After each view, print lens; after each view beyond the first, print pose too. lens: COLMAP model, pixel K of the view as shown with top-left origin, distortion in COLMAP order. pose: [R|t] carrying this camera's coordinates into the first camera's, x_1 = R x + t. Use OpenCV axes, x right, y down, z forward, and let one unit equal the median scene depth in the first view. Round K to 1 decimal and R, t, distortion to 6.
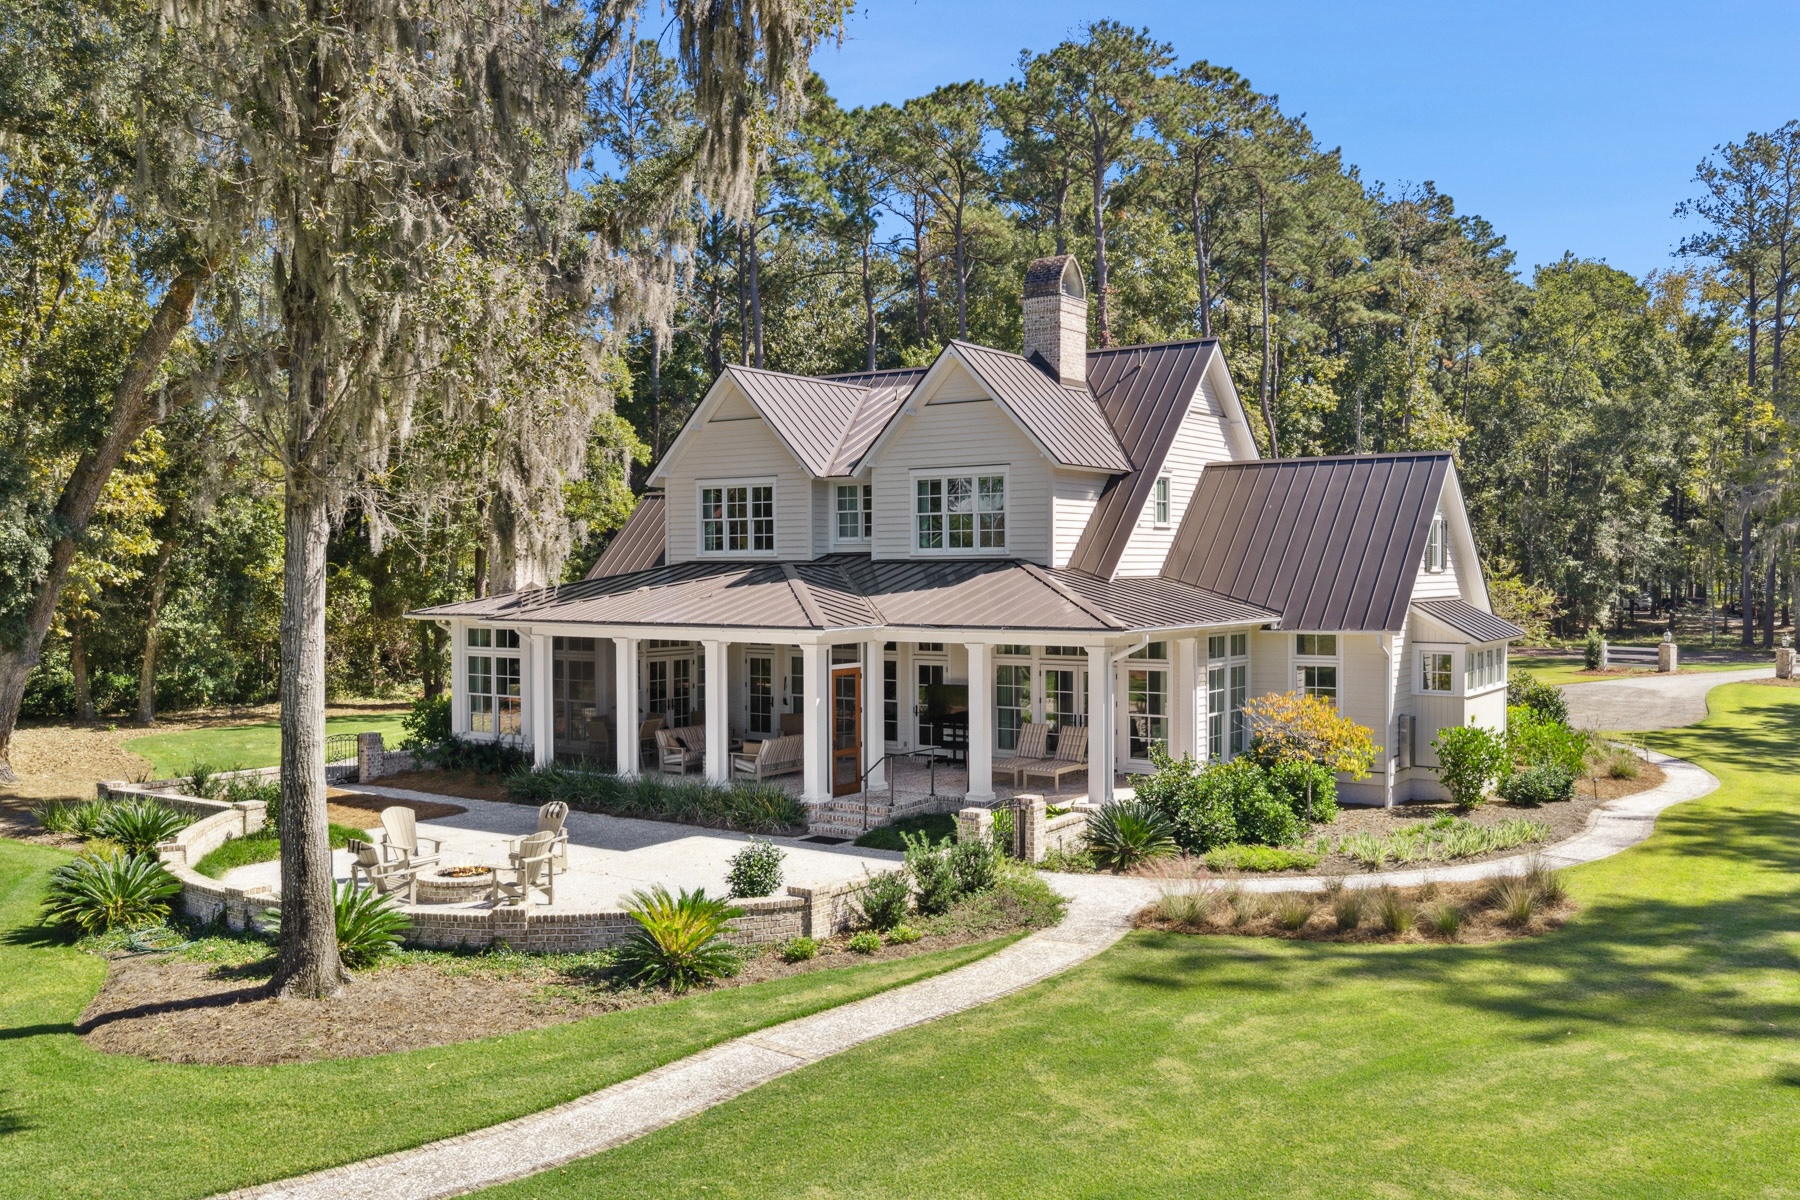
lens RADIAL K [[1390.8, 0, 900.0], [0, 1390.8, 538.2], [0, 0, 1]] dist [-0.065520, 0.034271]
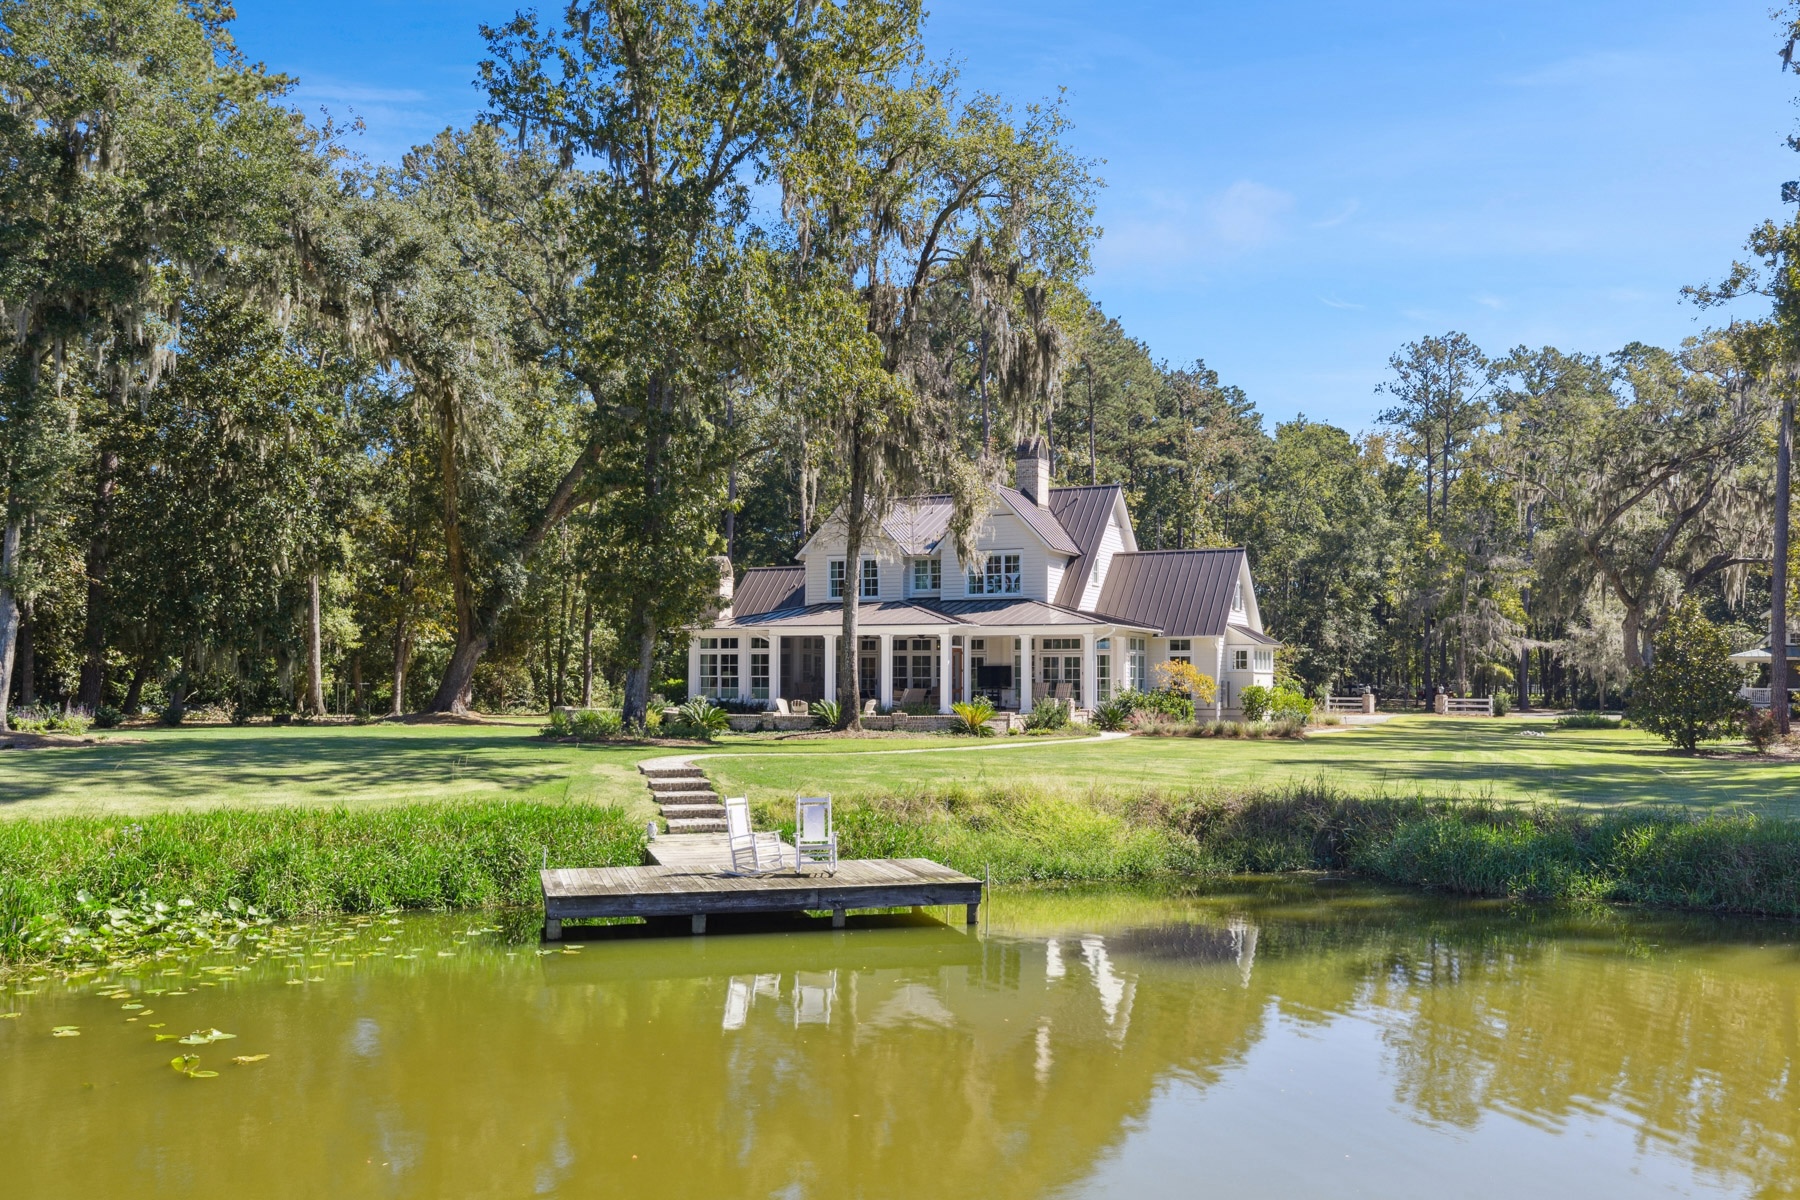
lens RADIAL K [[1390.8, 0, 900.0], [0, 1390.8, 538.2], [0, 0, 1]] dist [-0.065520, 0.034271]
pose [[0.985270, 0.026681, 0.168912, -0.127188], [-0.012458, 0.996328, -0.084708, 0.029580], [-0.170552, 0.081356, 0.981984, -0.260199]]
